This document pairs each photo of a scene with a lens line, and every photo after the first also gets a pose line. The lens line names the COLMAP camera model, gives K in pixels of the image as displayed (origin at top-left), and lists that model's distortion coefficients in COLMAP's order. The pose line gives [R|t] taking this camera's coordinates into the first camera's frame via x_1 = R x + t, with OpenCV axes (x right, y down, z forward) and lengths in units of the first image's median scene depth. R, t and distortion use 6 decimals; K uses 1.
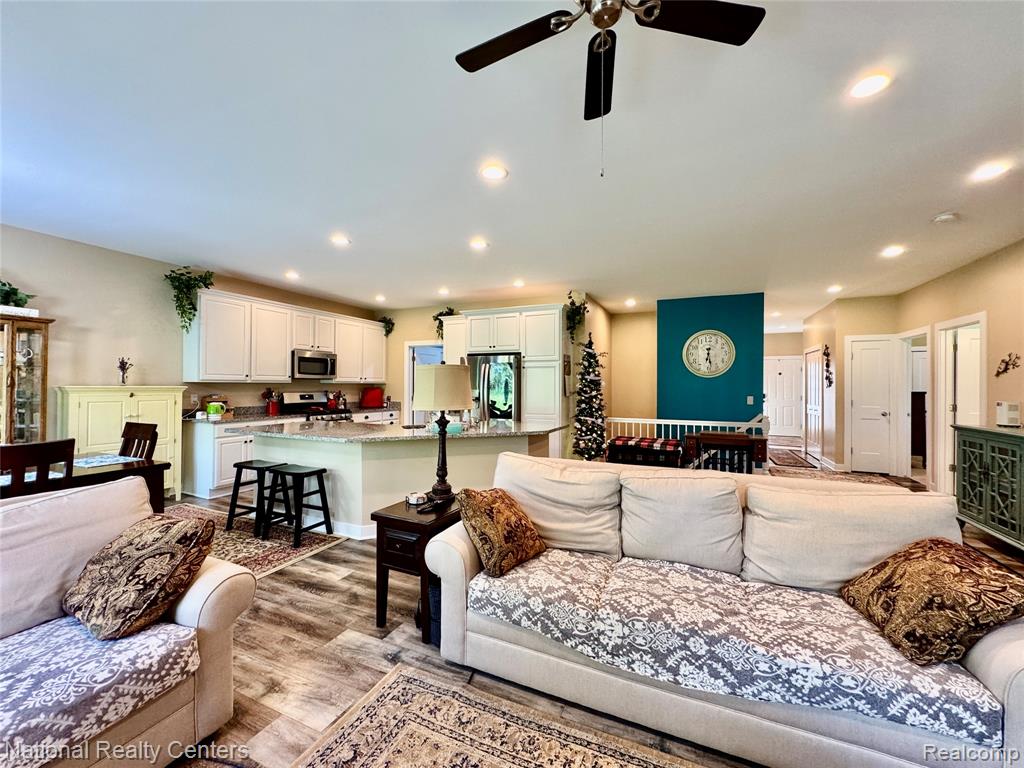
lens RADIAL K [[408.5, 0, 512.1], [0, 408.5, 382.6], [0, 0, 1]] dist [-0.004469, 0.000993]
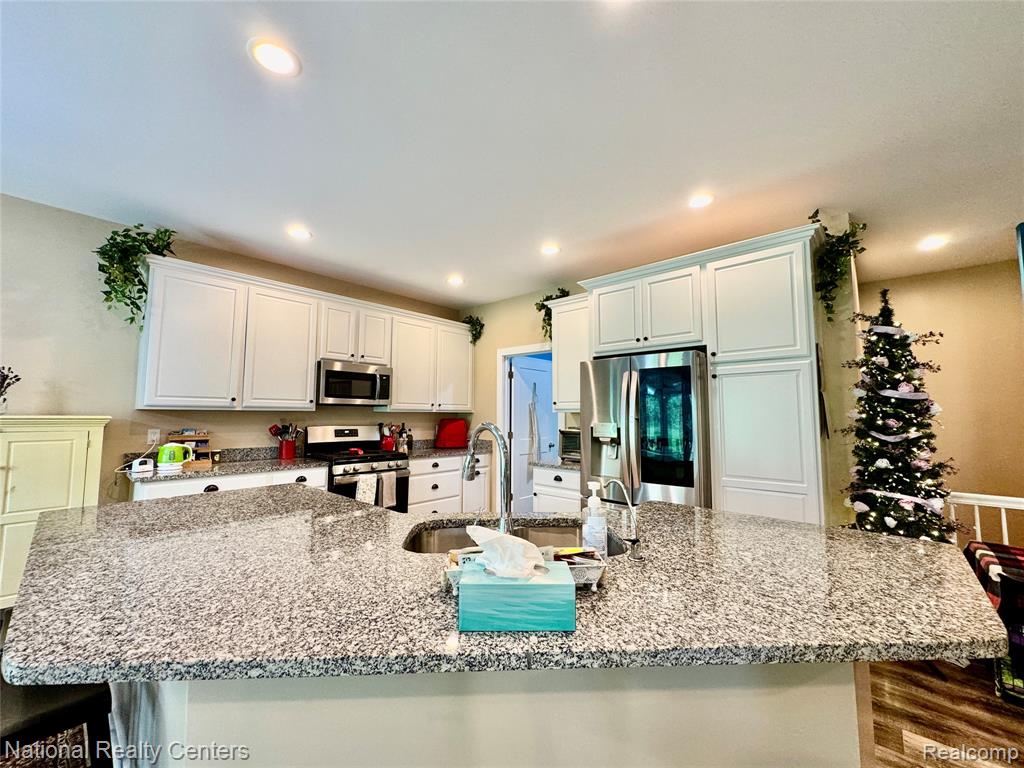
lens RADIAL K [[408.5, 0, 512.1], [0, 408.5, 382.0], [0, 0, 1]] dist [-0.004469, 0.000993]
pose [[0.954458, -0.025671, -0.297239, -0.060826], [0.002587, 0.996966, -0.077794, 0.006386], [0.298334, 0.073482, 0.951629, 0.531298]]
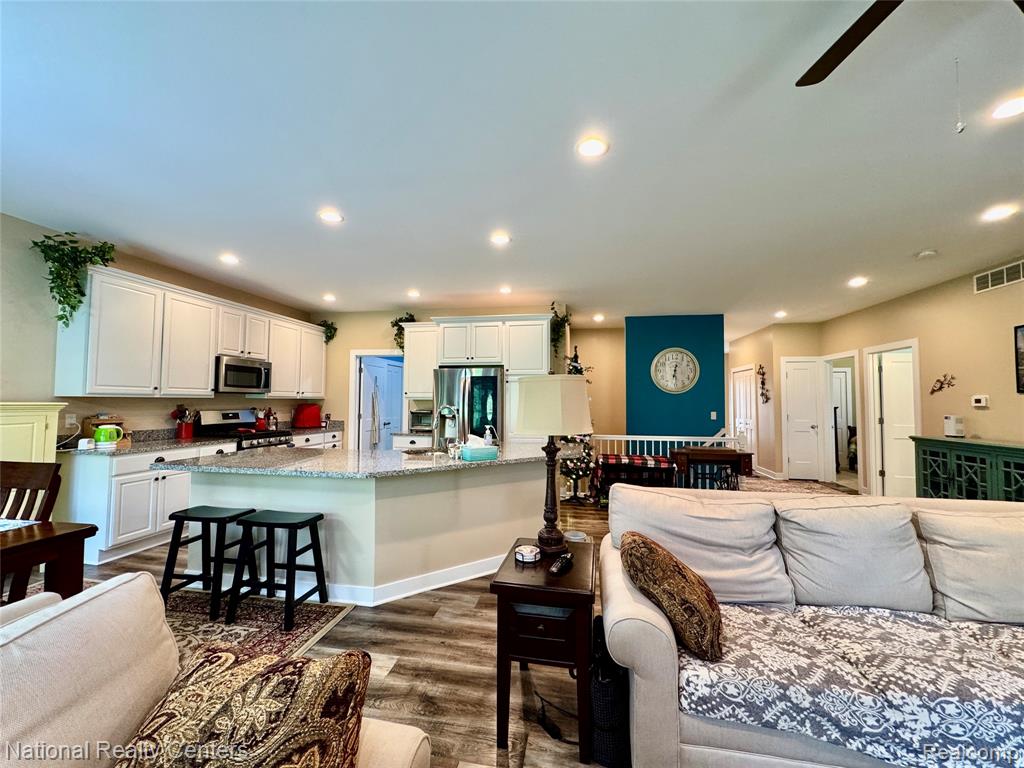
lens RADIAL K [[408.5, 0, 511.8], [0, 408.5, 382.2], [0, 0, 1]] dist [-0.004469, 0.000993]
pose [[0.968991, 0.011943, 0.246807, -0.206384], [-0.002214, 0.999211, -0.039658, 0.000163], [-0.247086, 0.037881, 0.968253, 0.125018]]
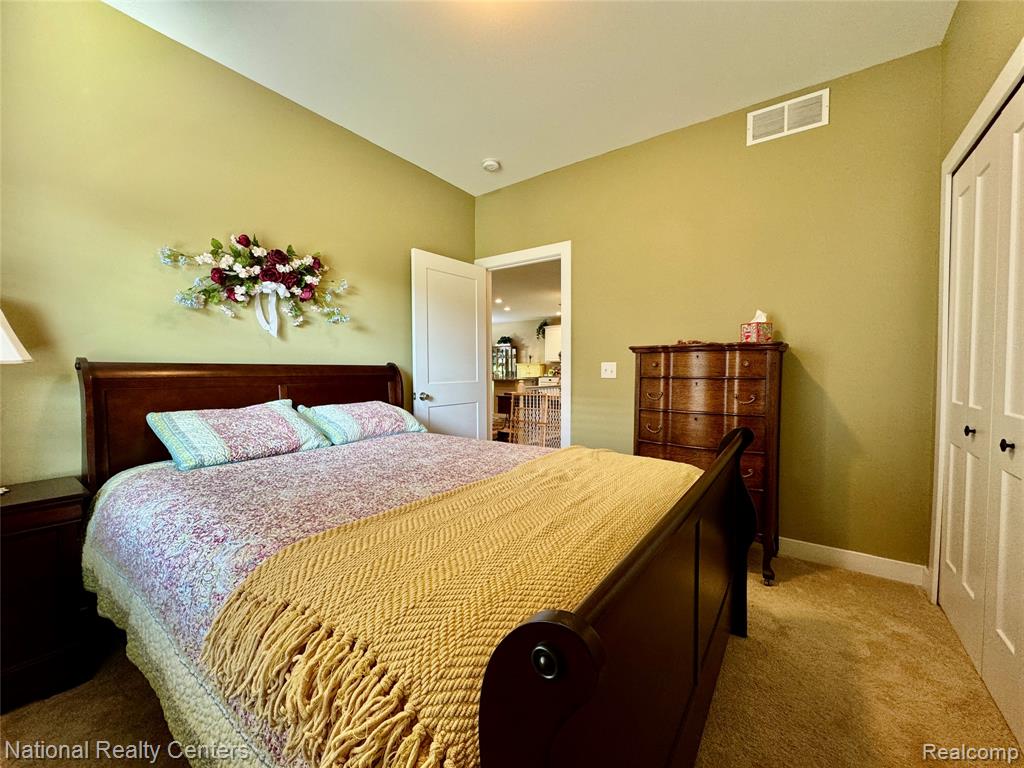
lens RADIAL K [[408.5, 0, 510.1], [0, 408.5, 384.0], [0, 0, 1]] dist [-0.004469, 0.000993]
pose [[-0.195429, 0.030105, -0.980256, 1.742959], [0.006158, 0.999547, 0.029470, 0.058667], [0.980698, -0.000277, -0.195526, 1.175515]]
